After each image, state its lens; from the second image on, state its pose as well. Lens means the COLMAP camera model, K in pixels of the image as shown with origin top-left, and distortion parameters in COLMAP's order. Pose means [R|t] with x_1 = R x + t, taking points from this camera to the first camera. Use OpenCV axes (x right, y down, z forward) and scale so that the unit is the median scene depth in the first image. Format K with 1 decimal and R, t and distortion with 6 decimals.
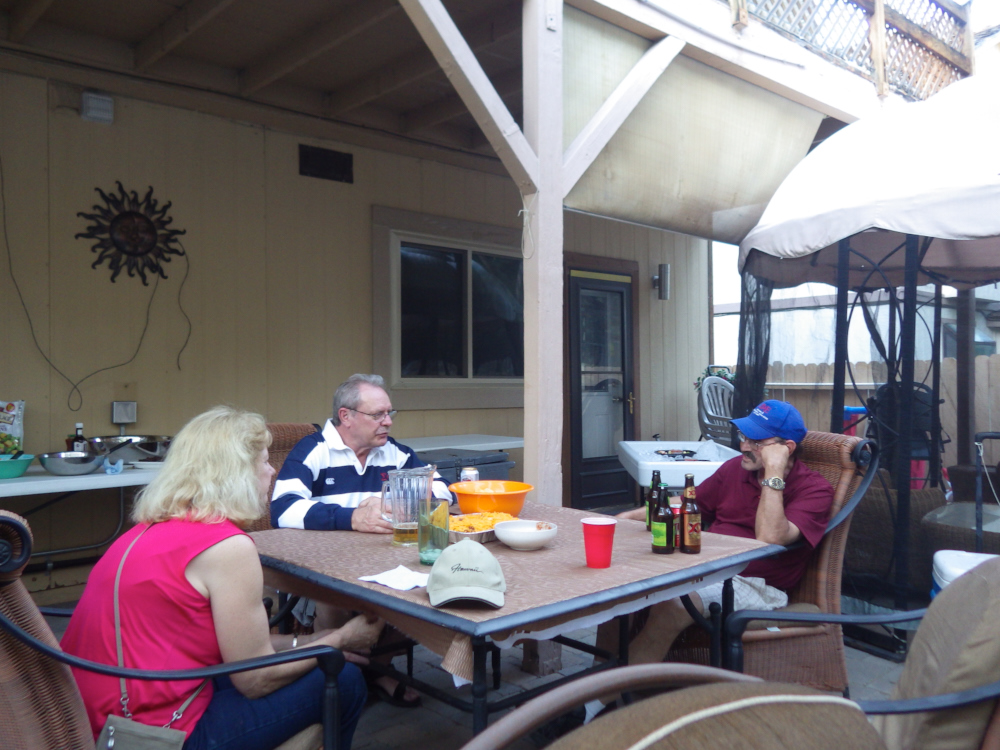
lens RADIAL K [[838.2, 0, 500.0], [0, 838.2, 375.0], [0, 0, 1]] dist [-0.004630, -0.001730]
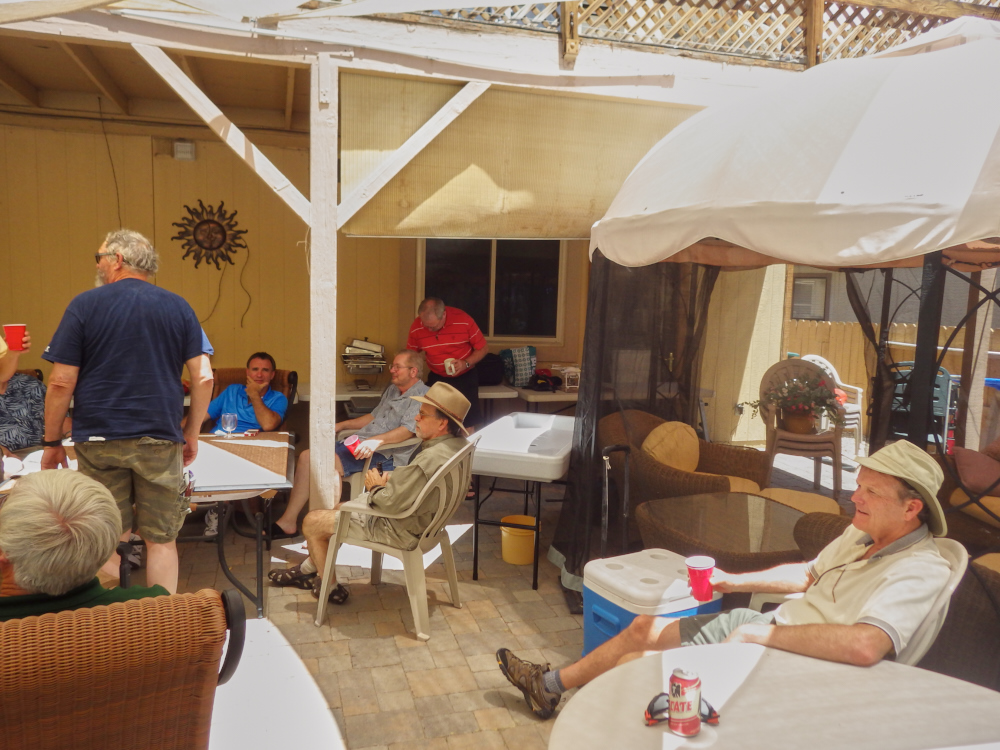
lens RADIAL K [[748.6, 0, 500.0], [0, 748.6, 375.0], [0, 0, 1]] dist [-0.002094, -0.000372]
pose [[0.900593, 0.080055, -0.427228, 0.611772], [-0.032340, 0.992510, 0.117807, -0.095065], [0.433459, -0.092279, 0.896436, 0.010789]]
